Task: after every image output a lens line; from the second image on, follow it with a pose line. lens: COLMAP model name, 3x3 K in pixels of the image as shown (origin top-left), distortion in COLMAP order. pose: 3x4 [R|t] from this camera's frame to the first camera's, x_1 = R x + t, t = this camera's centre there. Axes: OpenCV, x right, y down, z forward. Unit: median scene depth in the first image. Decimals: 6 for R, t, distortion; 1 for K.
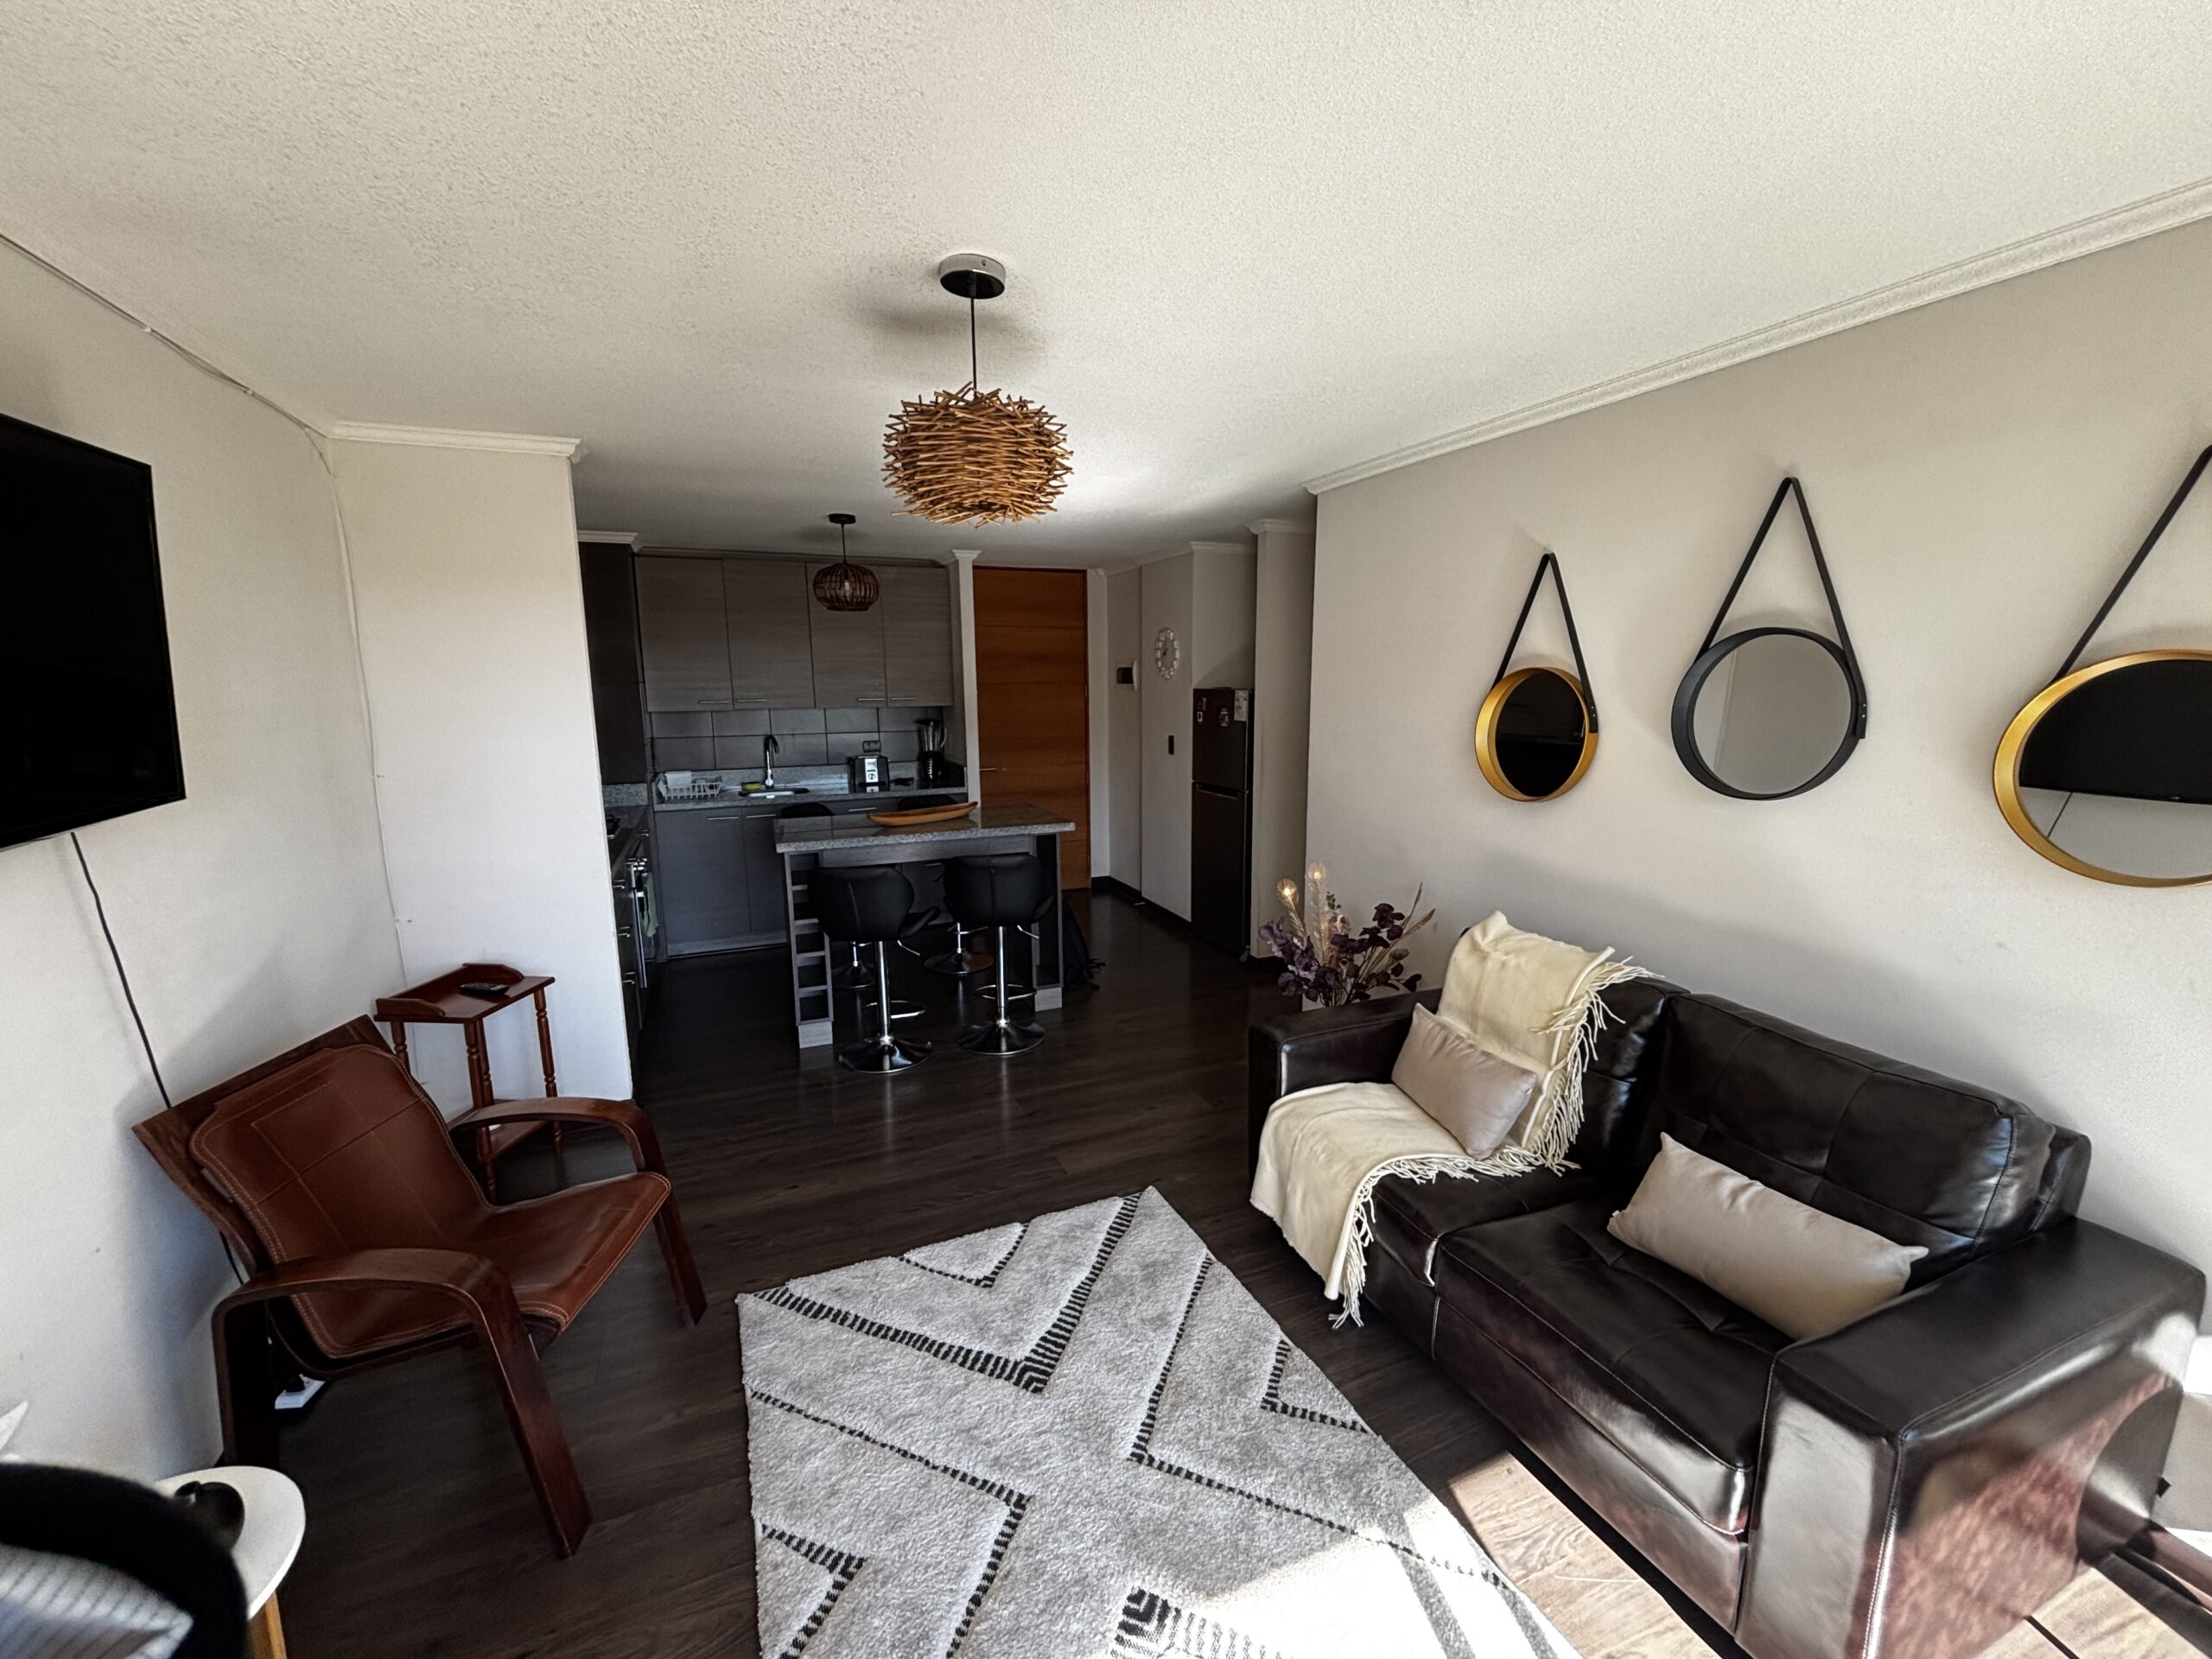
lens RADIAL K [[894.5, 0, 1106.0], [0, 894.5, 829.5], [0, 0, 1]] dist [0.000012, -0.000006]
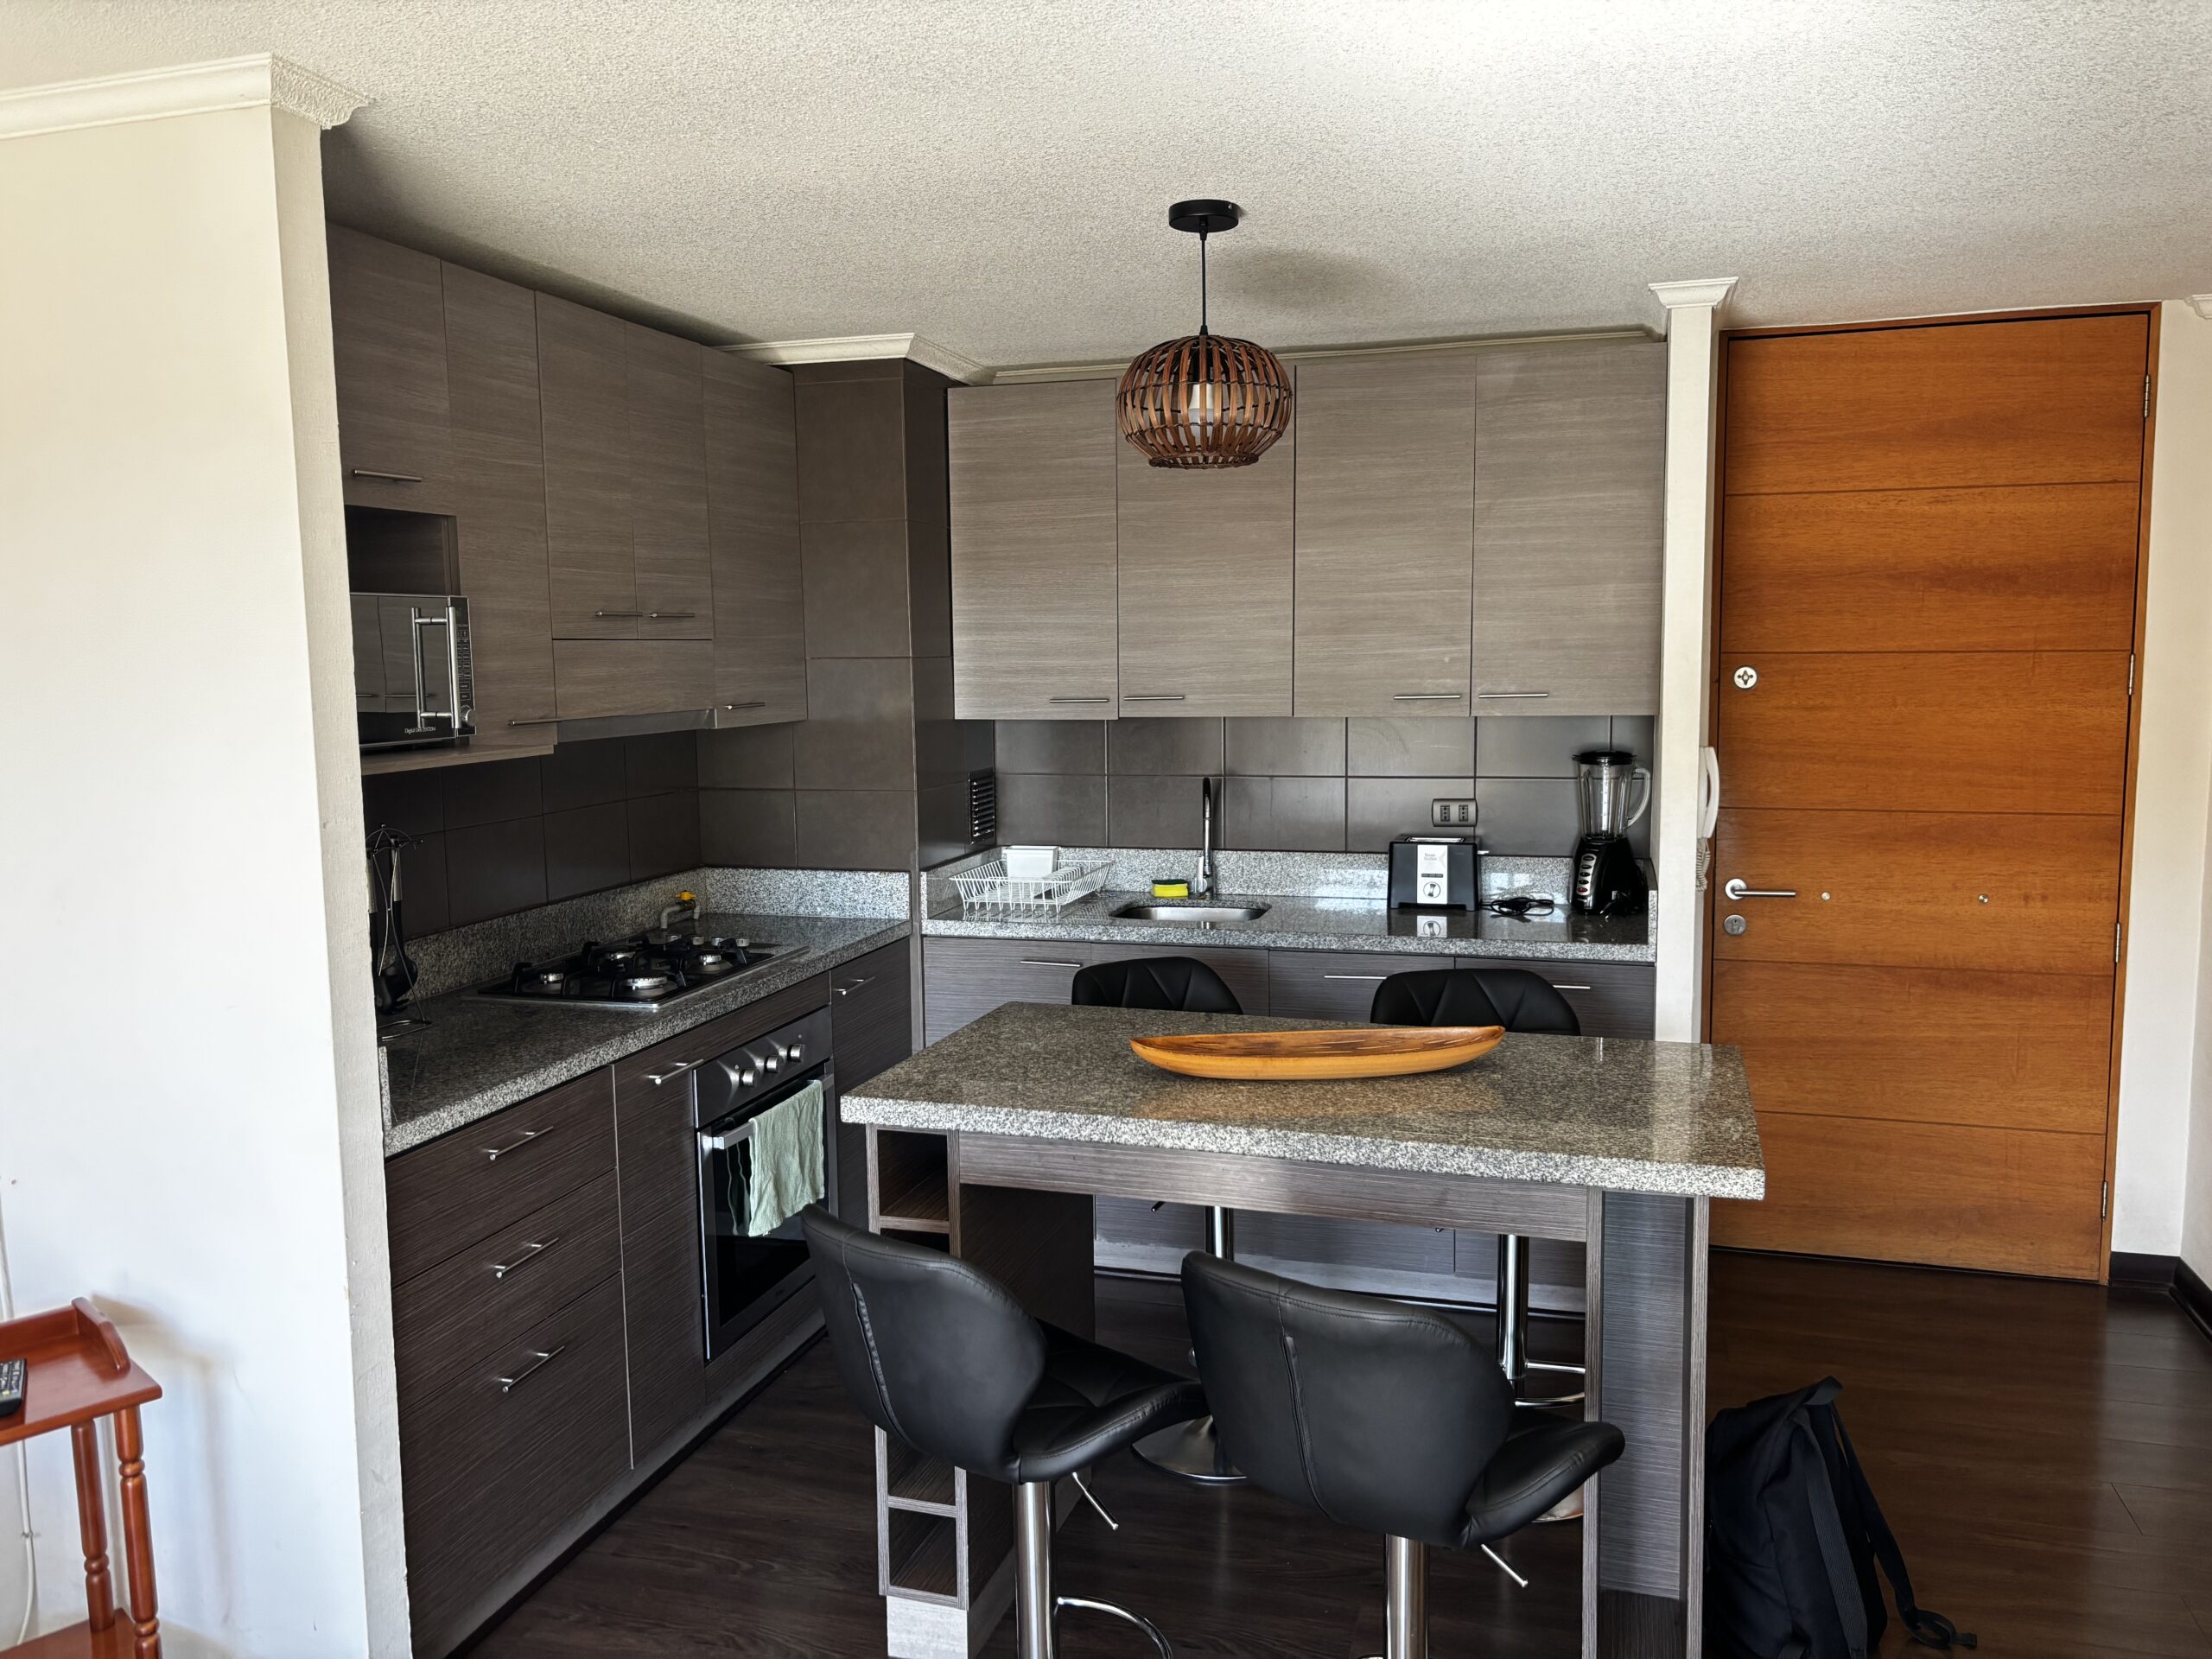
lens RADIAL K [[1658.7, 0, 1106.0], [0, 1658.7, 829.5], [0, 0, 1]] dist [0.023038, -0.002597]
pose [[0.765631, 0.067033, -0.639778, 0.098236], [-0.098279, 0.995069, -0.013353, -0.063714], [0.635728, 0.073100, 0.768444, 0.354951]]
